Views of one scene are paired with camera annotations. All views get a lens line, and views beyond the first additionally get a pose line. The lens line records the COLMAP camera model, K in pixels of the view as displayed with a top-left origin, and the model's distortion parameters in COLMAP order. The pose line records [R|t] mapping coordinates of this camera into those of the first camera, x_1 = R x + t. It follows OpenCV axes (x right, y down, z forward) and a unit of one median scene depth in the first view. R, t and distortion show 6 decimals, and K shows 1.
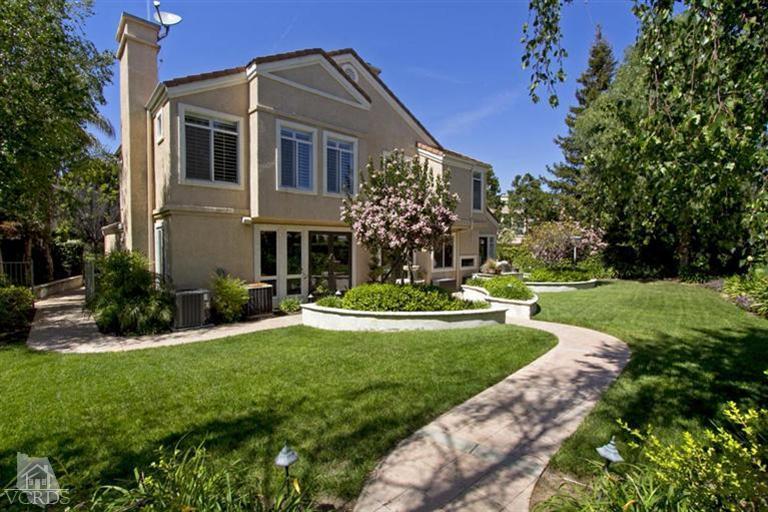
lens RADIAL K [[351.0, 0, 384.0], [0, 351.0, 256.0], [0, 0, 1]] dist [0.000558, 0.000022]
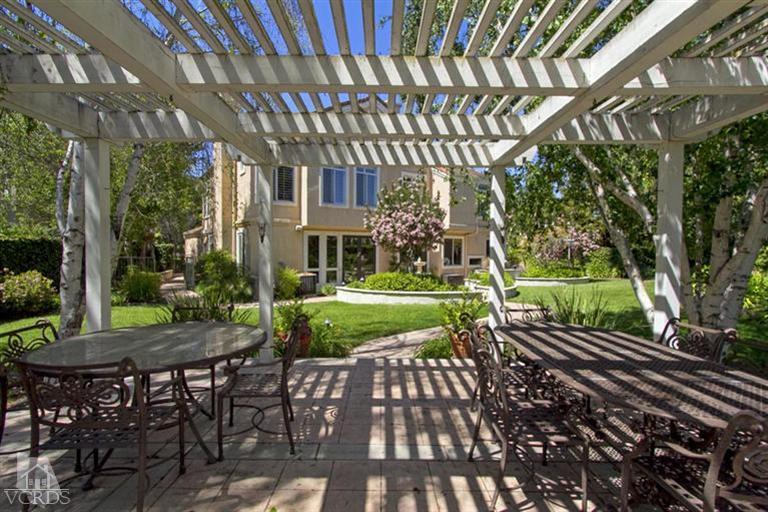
lens RADIAL K [[351.0, 0, 384.0], [0, 351.0, 256.0], [0, 0, 1]] dist [0.000558, 0.000022]
pose [[0.994438, 0.003618, -0.105257, 0.094864], [-0.004749, 0.999934, -0.010493, 0.023748], [0.105212, 0.010934, 0.994390, -0.356594]]
